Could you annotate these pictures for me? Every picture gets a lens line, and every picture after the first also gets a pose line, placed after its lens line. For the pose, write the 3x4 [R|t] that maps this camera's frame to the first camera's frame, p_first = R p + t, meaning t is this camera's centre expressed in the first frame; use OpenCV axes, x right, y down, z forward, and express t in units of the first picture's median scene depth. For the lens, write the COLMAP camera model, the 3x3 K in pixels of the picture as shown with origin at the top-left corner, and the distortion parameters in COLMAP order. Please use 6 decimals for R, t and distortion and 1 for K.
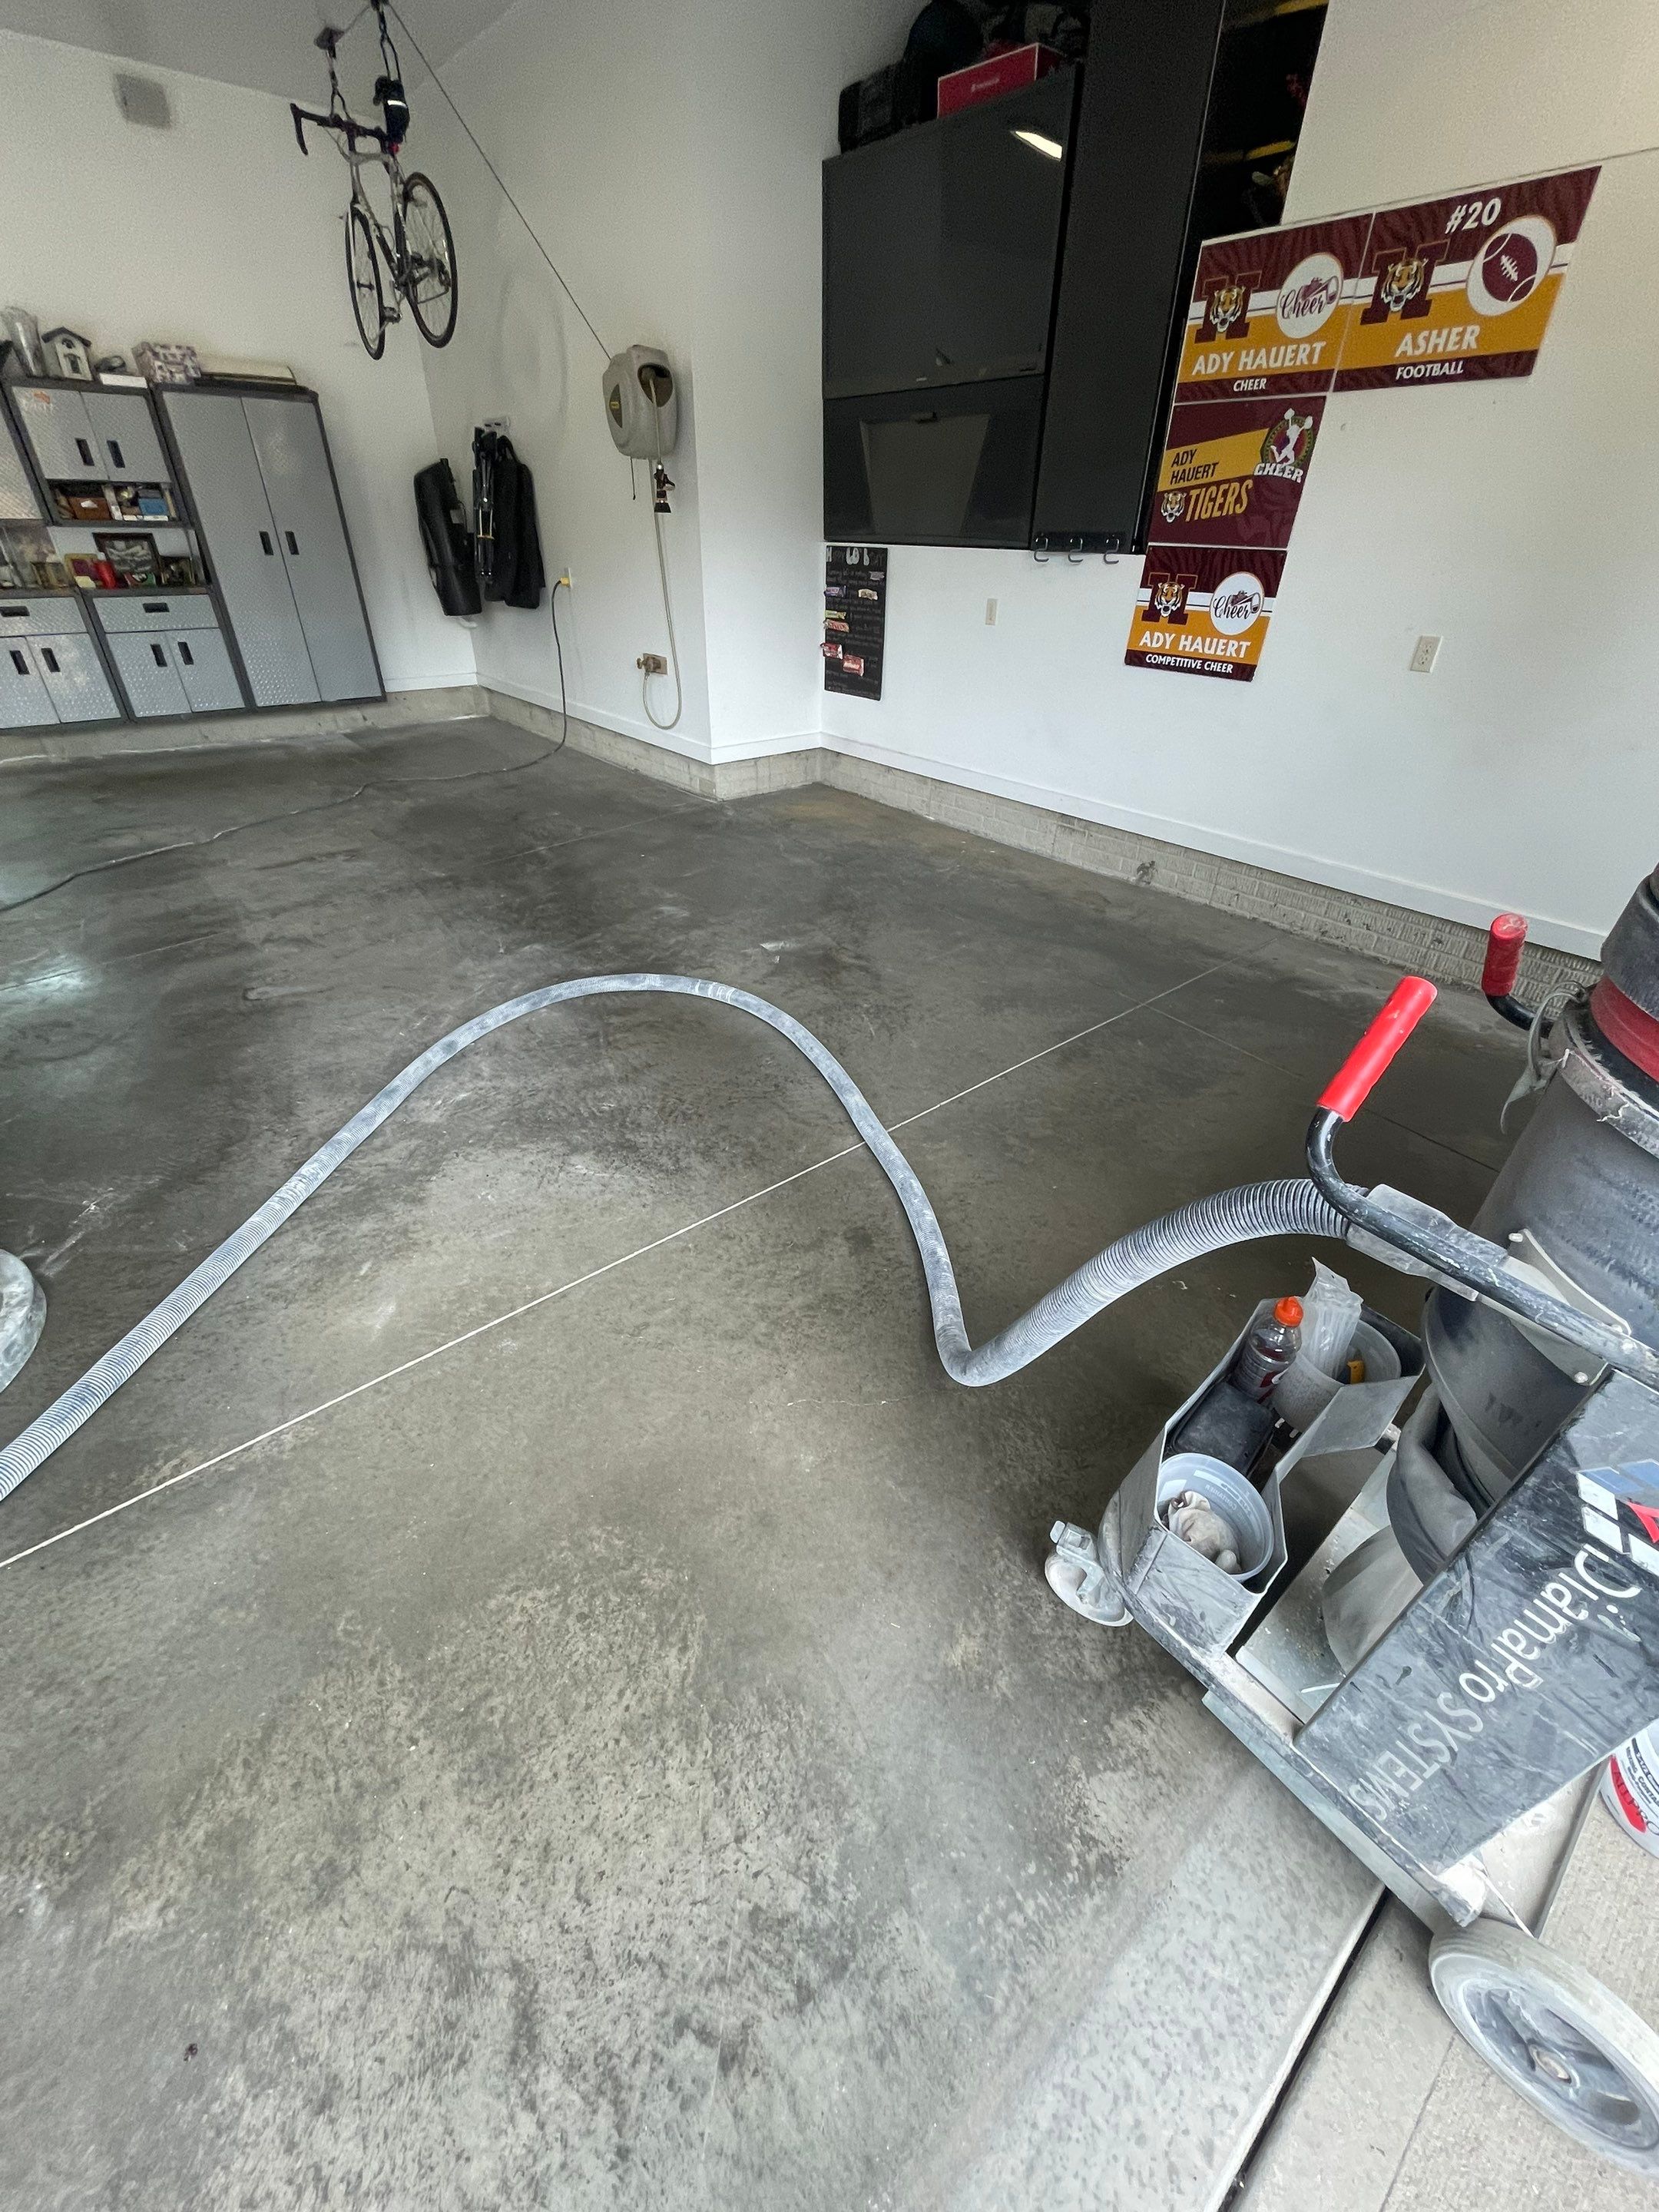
lens RADIAL K [[891.1, 0, 829.7], [0, 891.1, 1104.1], [0, 0, 1]] dist [-0.003424, 0.000008]
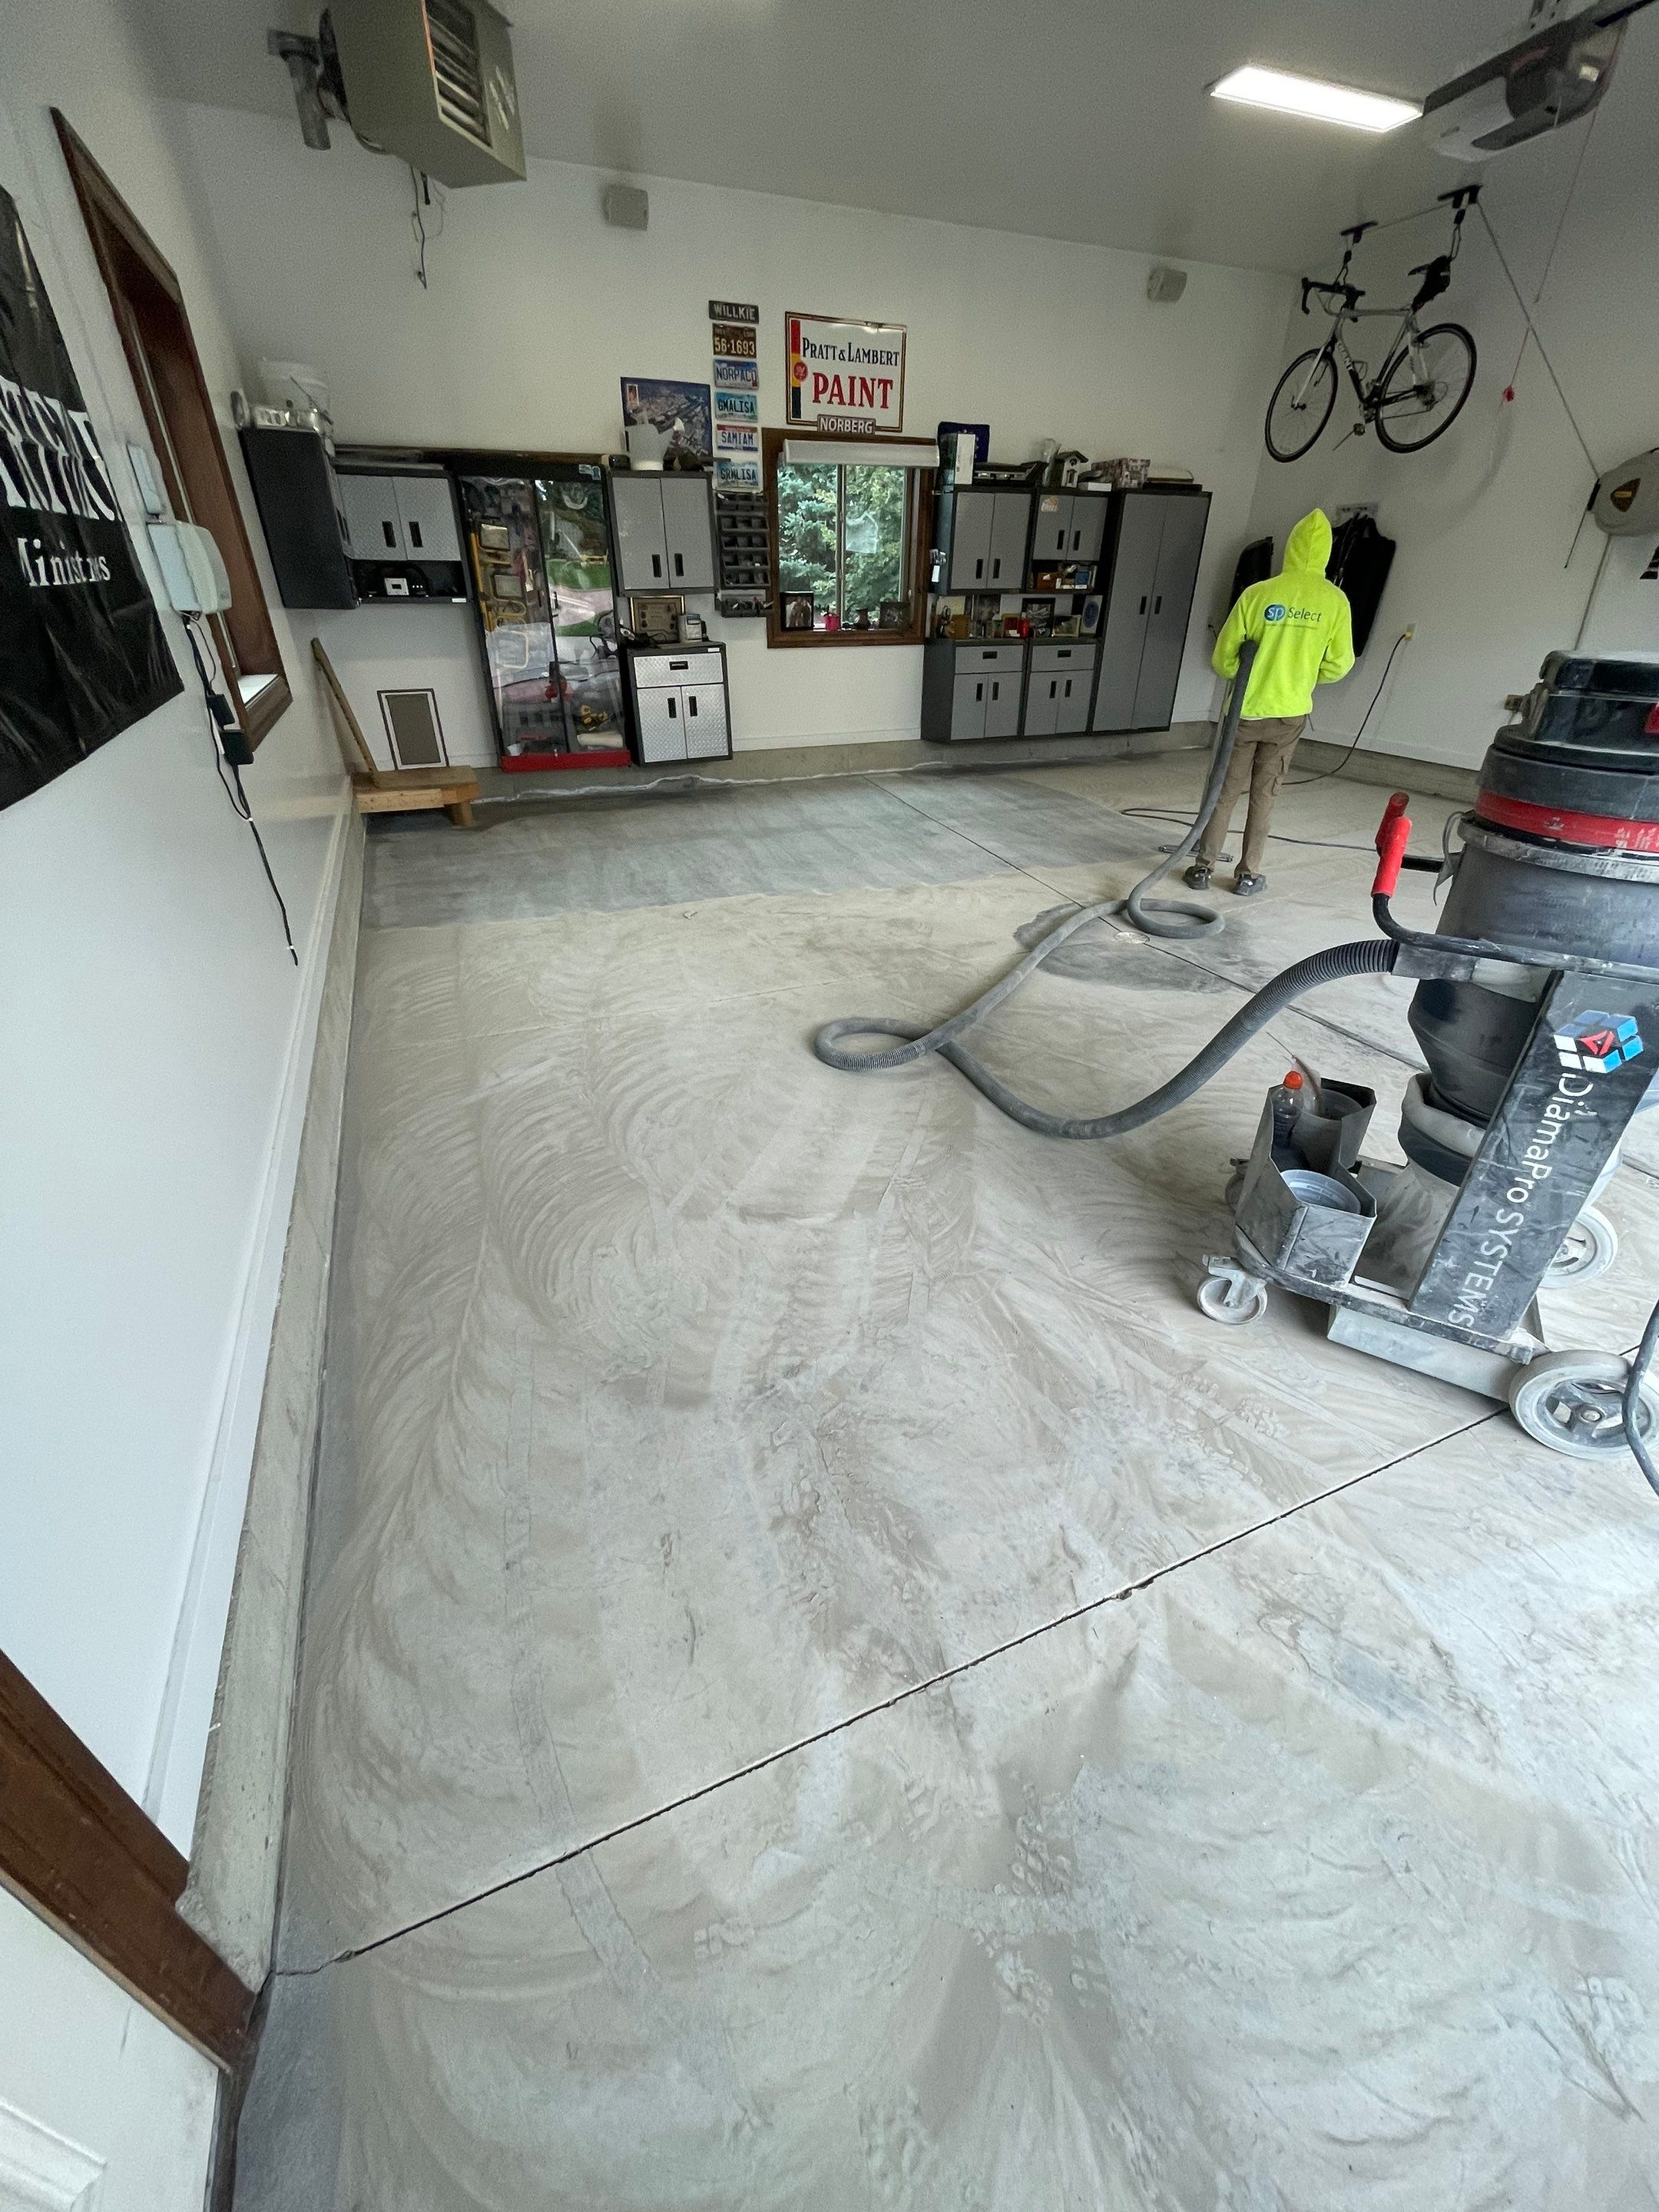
lens RADIAL K [[891.1, 0, 828.2], [0, 891.1, 1104.5], [0, 0, 1]] dist [-0.003424, 0.000008]
pose [[0.956498, 0.135831, -0.258187, -0.956067], [-0.148426, 0.988473, -0.029841, 0.268275], [0.251158, 0.066865, 0.965634, -0.439783]]
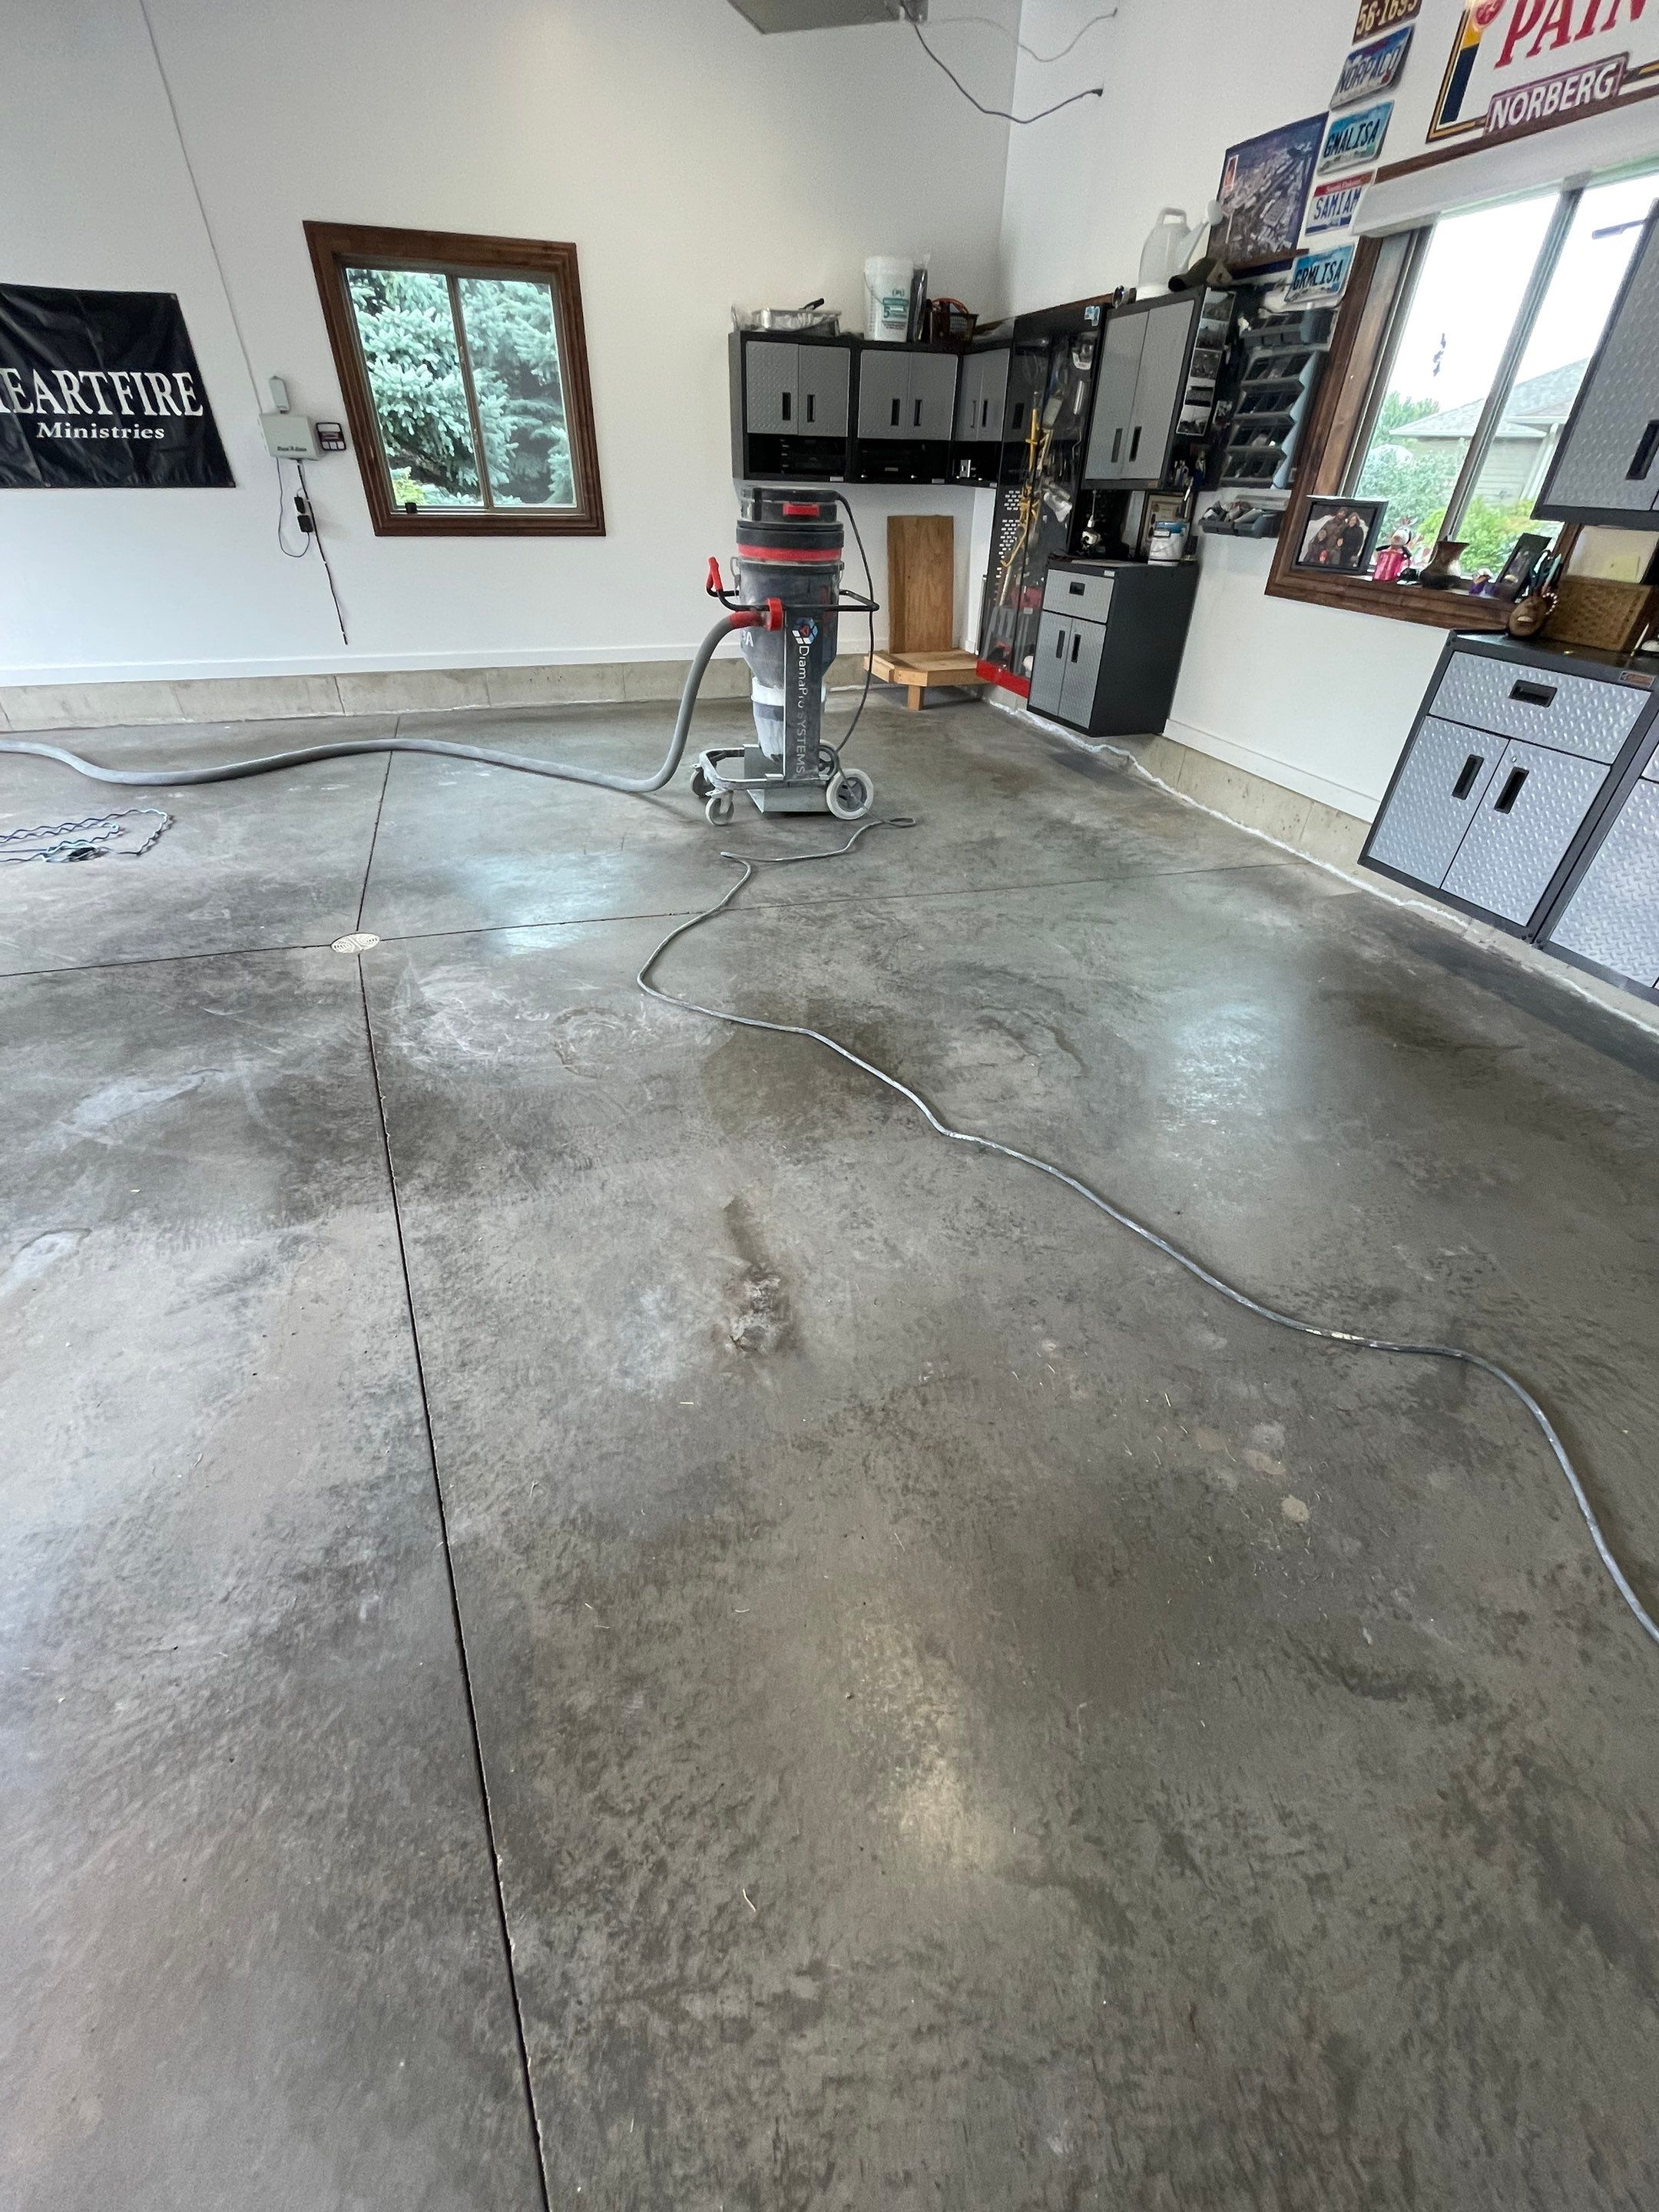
lens RADIAL K [[891.1, 0, 827.3], [0, 891.1, 1102.5], [0, 0, 1]] dist [-0.003424, 0.000008]
pose [[-0.369509, 0.524603, -0.766978, -0.351418], [-0.534190, 0.555446, 0.637276, -0.716468], [0.760332, 0.645191, 0.074995, 1.085506]]
